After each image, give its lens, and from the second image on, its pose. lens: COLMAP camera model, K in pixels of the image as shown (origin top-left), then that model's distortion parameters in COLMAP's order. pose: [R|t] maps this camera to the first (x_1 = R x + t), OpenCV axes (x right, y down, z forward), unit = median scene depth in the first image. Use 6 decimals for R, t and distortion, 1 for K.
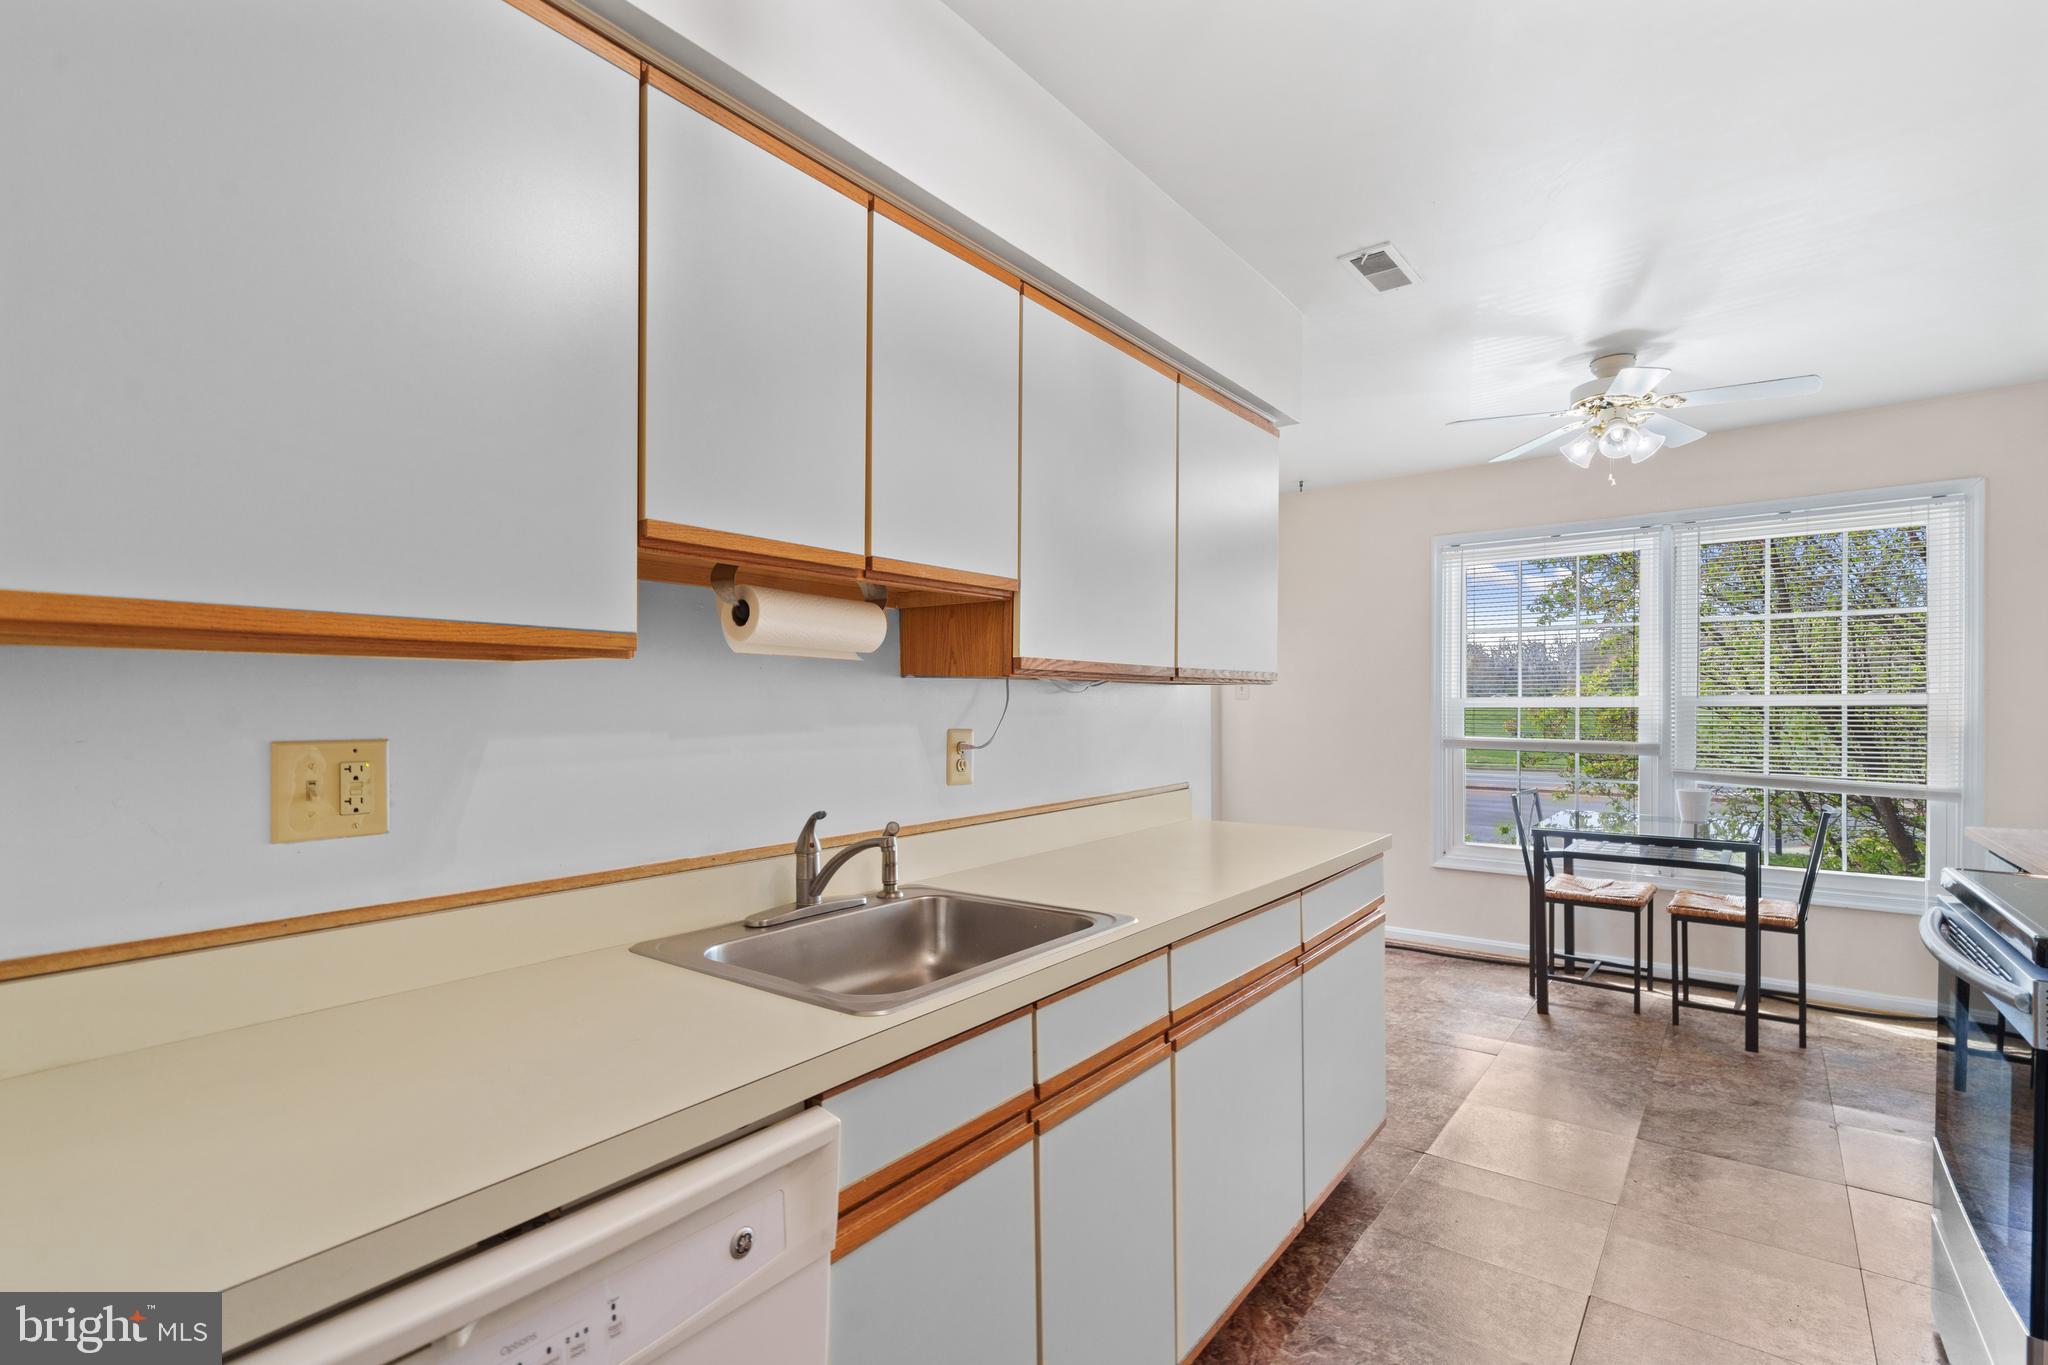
lens RADIAL K [[927.3, 0, 1020.7], [0, 927.3, 713.5], [0, 0, 1]] dist [-0.003820, -0.001054]
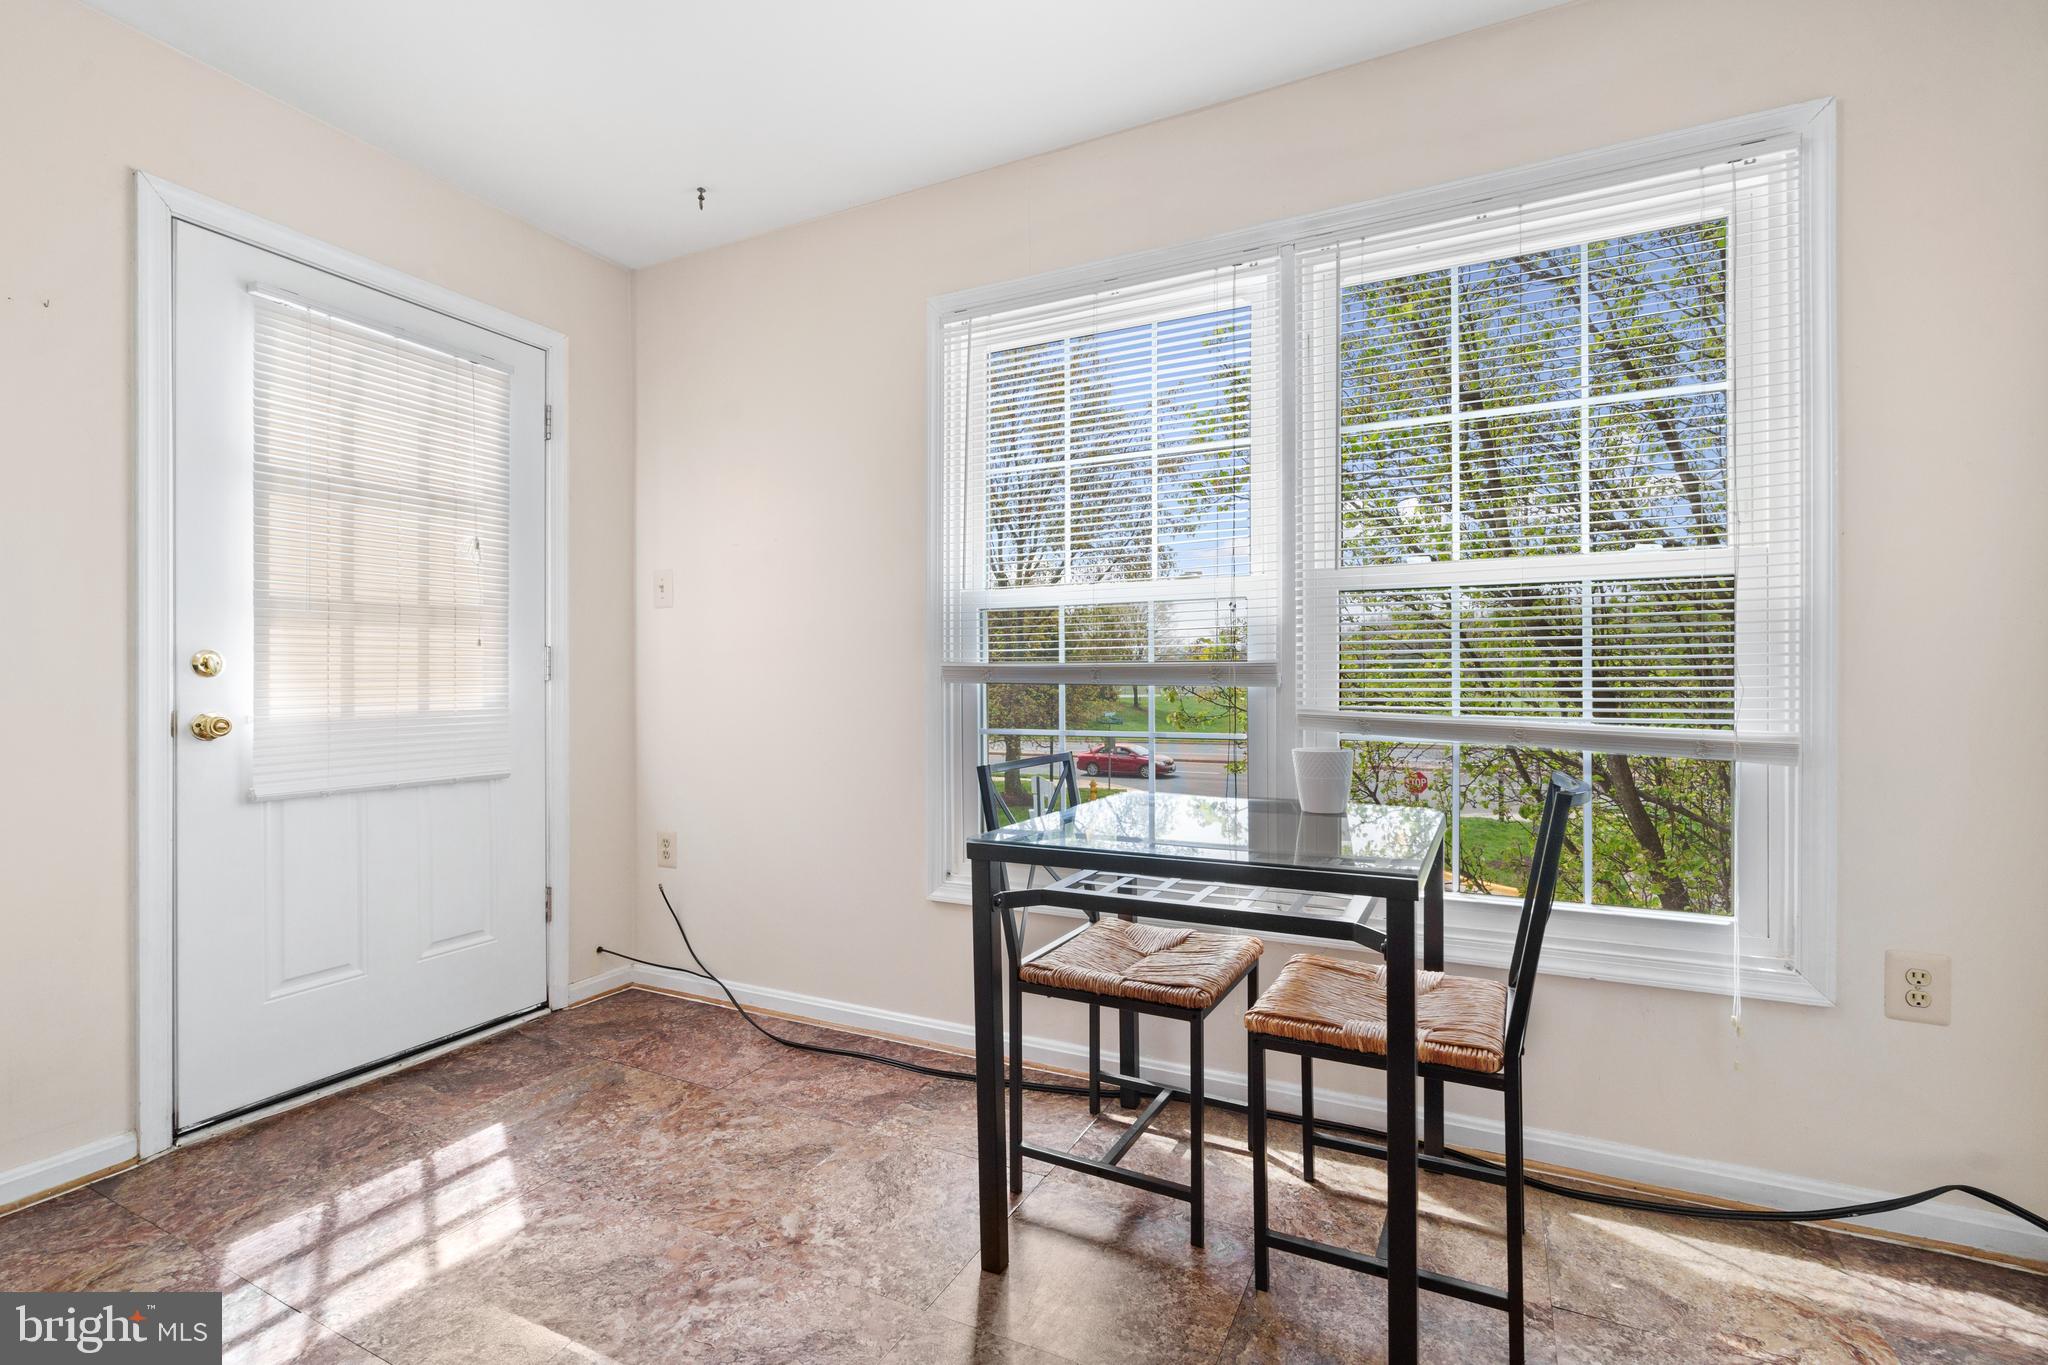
lens RADIAL K [[939.5, 0, 1024.0], [0, 939.5, 682.5], [0, 0, 1]] dist [-0.000582, 0.000209]
pose [[0.977547, 0.004211, 0.210675, 0.505255], [-0.001030, 0.999884, -0.015208, 0.059800], [-0.210715, 0.014649, 0.977438, 0.589496]]
